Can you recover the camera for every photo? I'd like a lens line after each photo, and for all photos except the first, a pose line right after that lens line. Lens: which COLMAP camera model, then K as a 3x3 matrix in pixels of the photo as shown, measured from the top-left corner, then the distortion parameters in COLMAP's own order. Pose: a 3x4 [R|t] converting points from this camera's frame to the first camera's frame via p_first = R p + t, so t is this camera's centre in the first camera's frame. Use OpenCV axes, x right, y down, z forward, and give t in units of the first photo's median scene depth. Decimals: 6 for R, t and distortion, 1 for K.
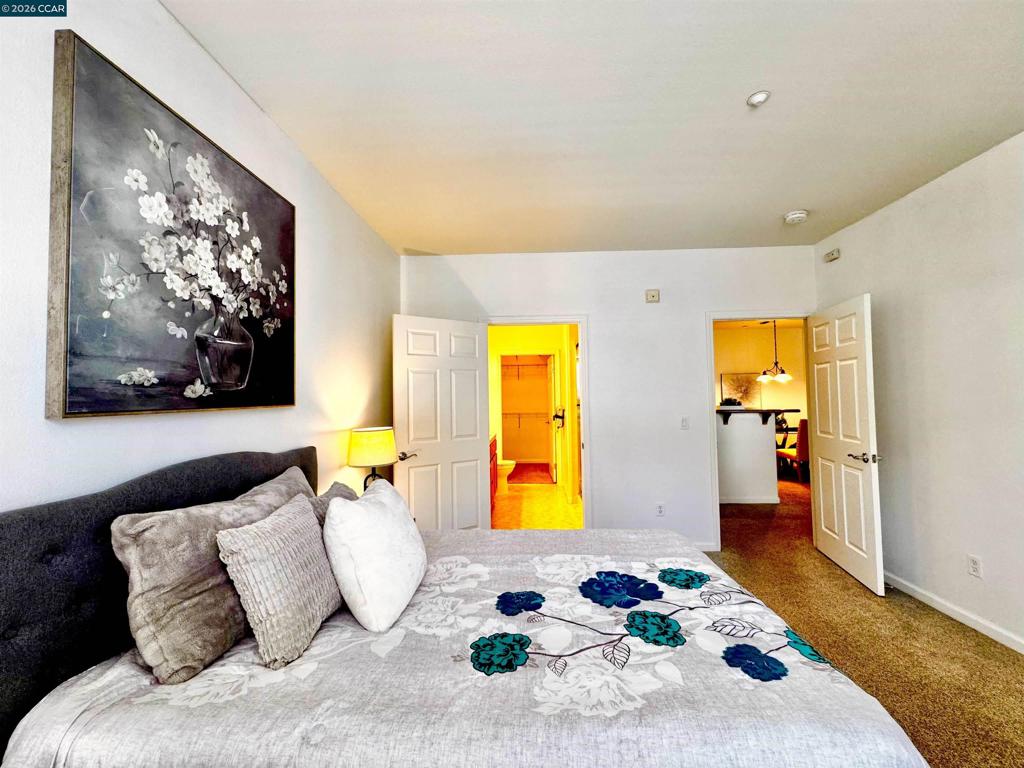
lens RADIAL K [[409.9, 0, 512.9], [0, 409.9, 381.4], [0, 0, 1]] dist [-0.003044, -0.000295]
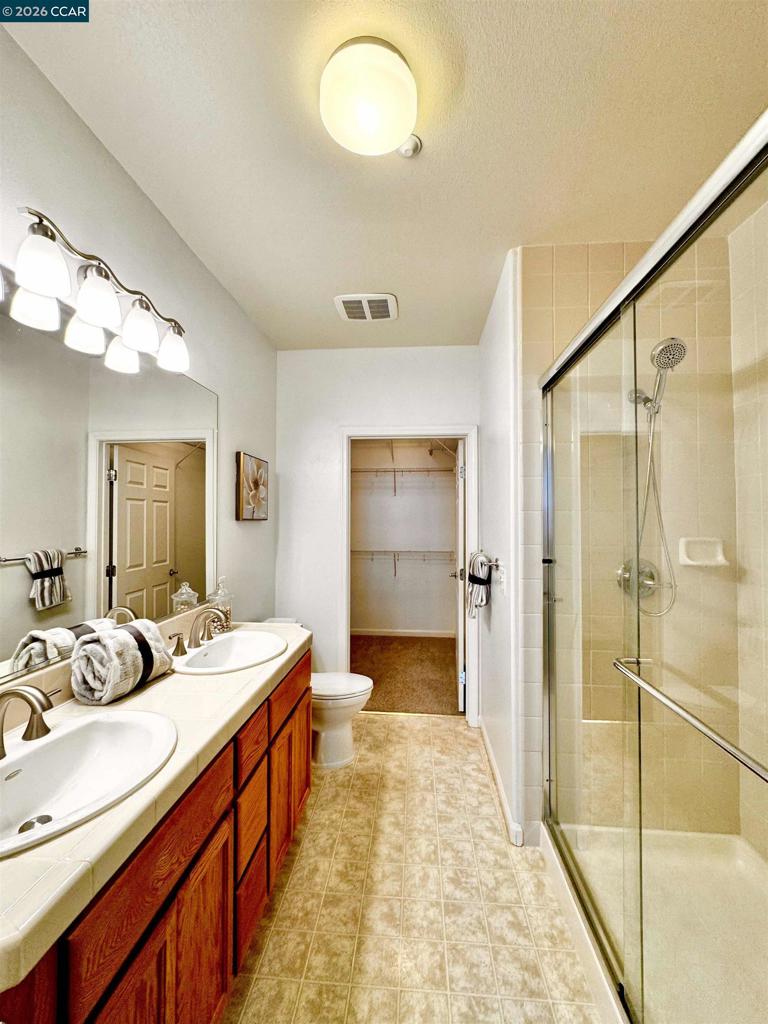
lens RADIAL K [[409.9, 0, 384.0], [0, 409.9, 512.0], [0, 0, 1]] dist [-0.003044, -0.000295]
pose [[0.998929, 0.017908, -0.042664, 0.121520], [-0.017073, 0.999657, 0.019848, 0.039787], [0.043005, -0.019098, 0.998892, 2.149659]]
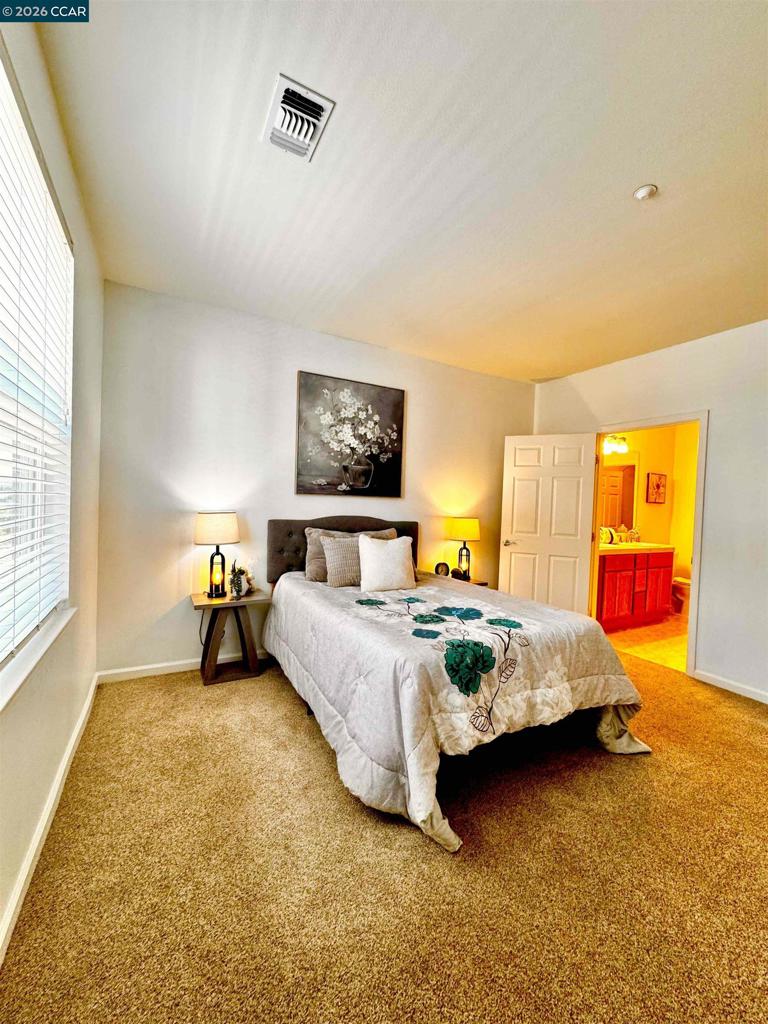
lens RADIAL K [[409.9, 0, 384.0], [0, 409.9, 512.0], [0, 0, 1]] dist [-0.003044, -0.000295]
pose [[0.522056, 0.051761, -0.851339, 1.300484], [-0.011966, 0.998503, 0.053370, 0.030718], [0.852827, -0.017675, 0.521894, -0.068867]]
